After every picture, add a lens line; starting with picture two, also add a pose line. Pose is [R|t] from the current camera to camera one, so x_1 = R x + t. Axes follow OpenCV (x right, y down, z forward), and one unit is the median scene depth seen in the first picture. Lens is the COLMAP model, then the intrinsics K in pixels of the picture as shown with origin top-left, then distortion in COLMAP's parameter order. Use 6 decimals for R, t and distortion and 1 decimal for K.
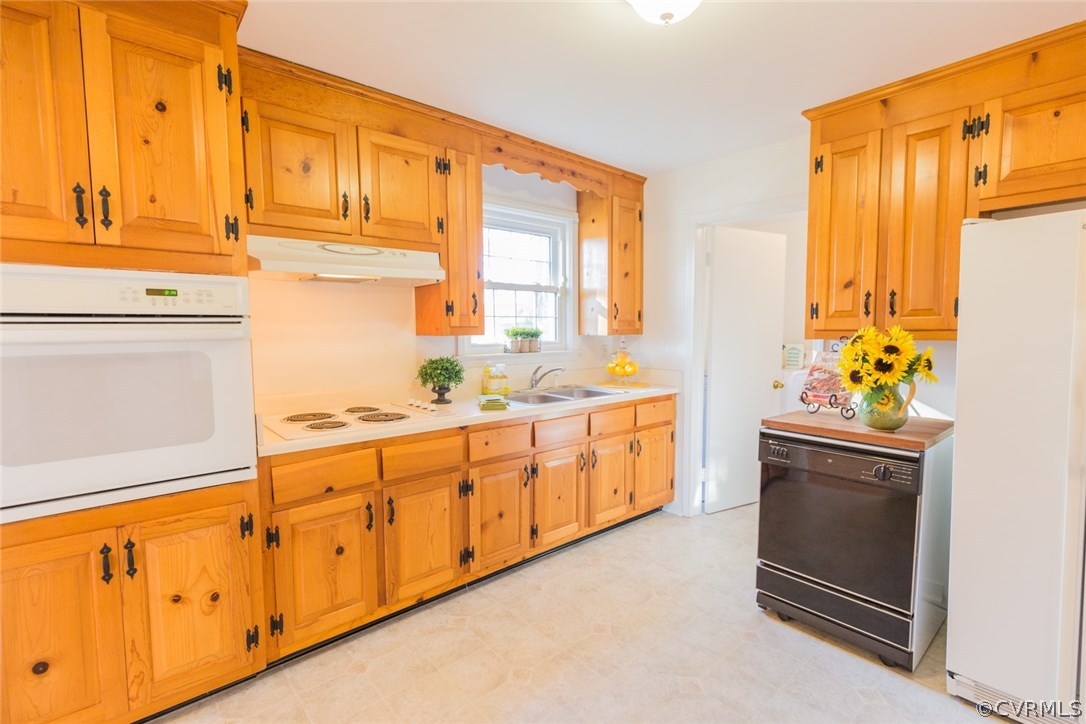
lens RADIAL K [[498.1, 0, 547.9], [0, 498.1, 367.6], [0, 0, 1]] dist [0.004298, -0.002892]
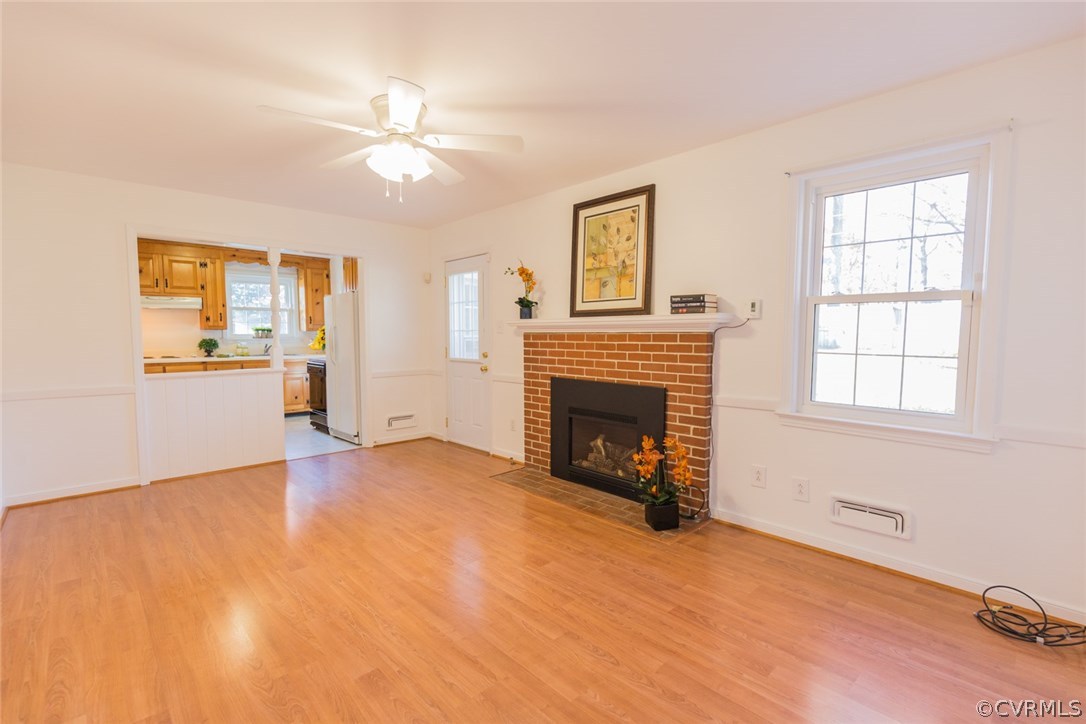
lens RADIAL K [[498.1, 0, 549.2], [0, 498.1, 363.2], [0, 0, 1]] dist [0.004298, -0.002892]
pose [[0.999155, 0.000042, 0.041105, 1.548132], [0.001020, 0.999666, -0.025814, 0.190051], [-0.041092, 0.025834, 0.998821, -1.741714]]
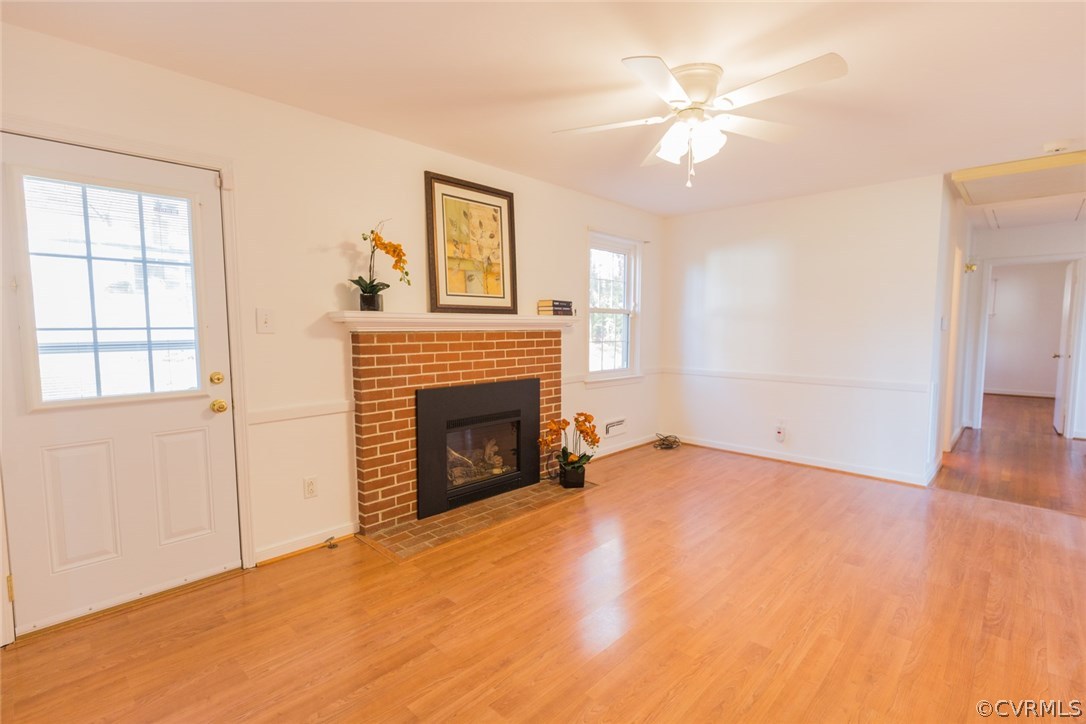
lens RADIAL K [[498.1, 0, 552.5], [0, 498.1, 363.4], [0, 0, 1]] dist [0.004298, -0.002892]
pose [[-0.093207, -0.073299, 0.992945, 0.320050], [0.084501, 0.993106, 0.081243, 0.049374], [-0.992054, 0.091477, -0.086370, -0.280740]]
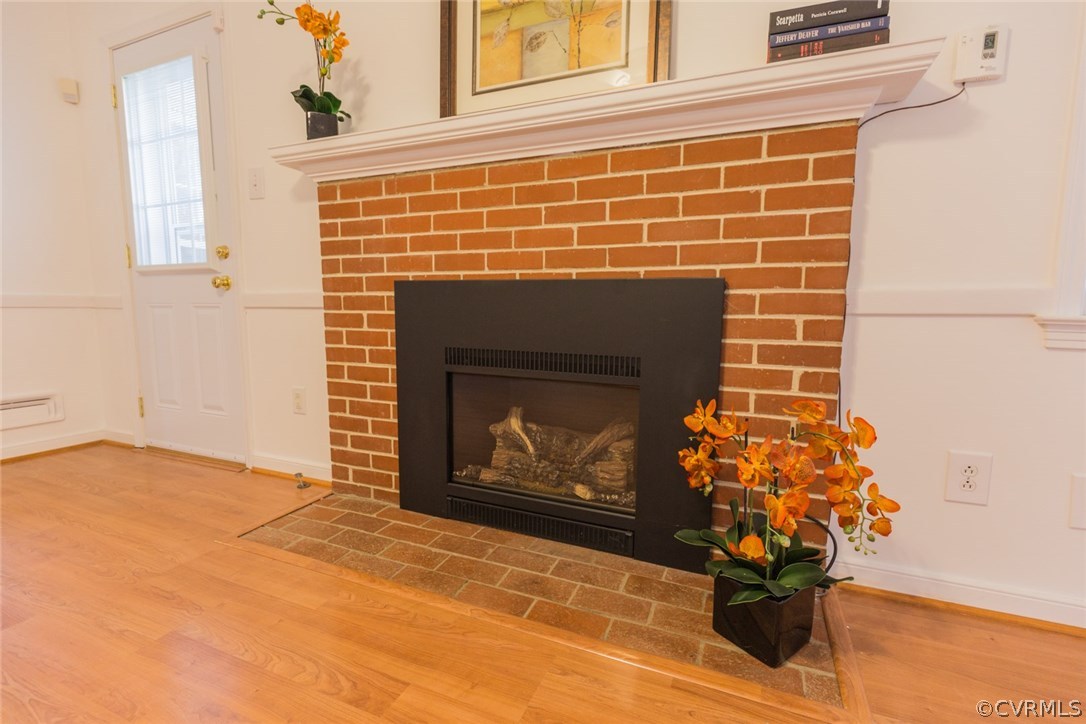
lens RADIAL K [[498.1, 0, 547.0], [0, 498.1, 363.5], [0, 0, 1]] dist [0.004298, -0.002892]
pose [[0.904288, -0.039587, 0.425083, 1.511695], [0.027134, 0.999008, 0.035312, 0.292709], [-0.426059, -0.020398, 0.904465, -0.788594]]
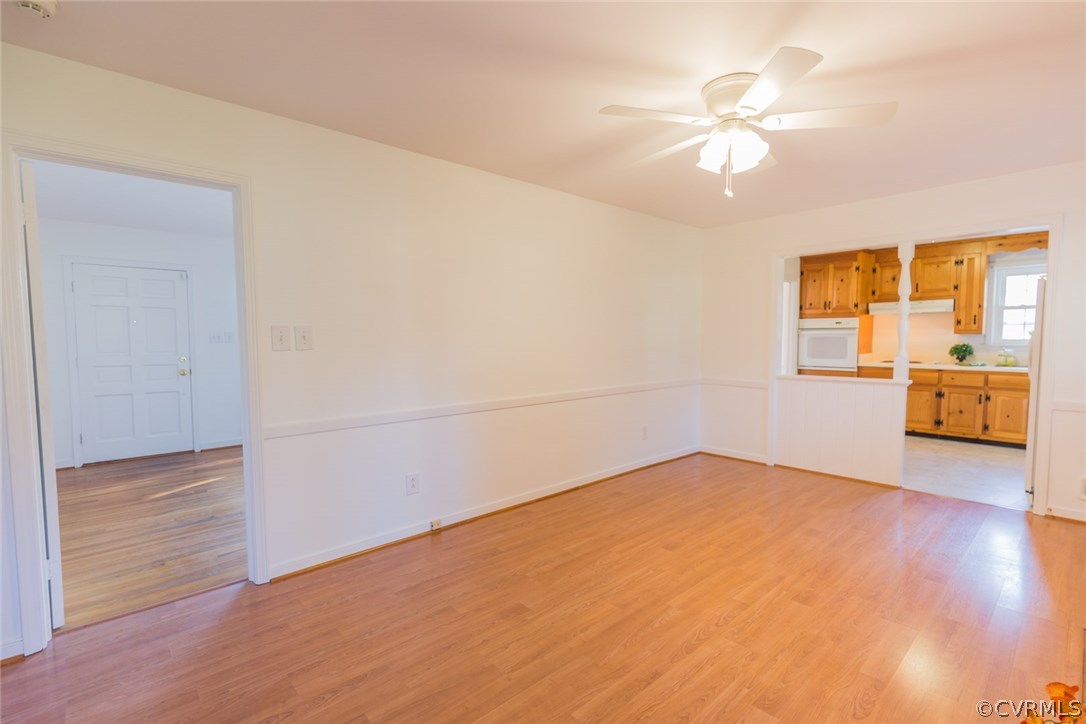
lens RADIAL K [[498.1, 0, 542.8], [0, 498.1, 370.8], [0, 0, 1]] dist [0.004298, -0.002892]
pose [[0.008565, 0.070352, -0.997485, 2.241331], [-0.080248, 0.994353, 0.069442, 0.105983], [0.996738, 0.079452, 0.014162, -0.998992]]
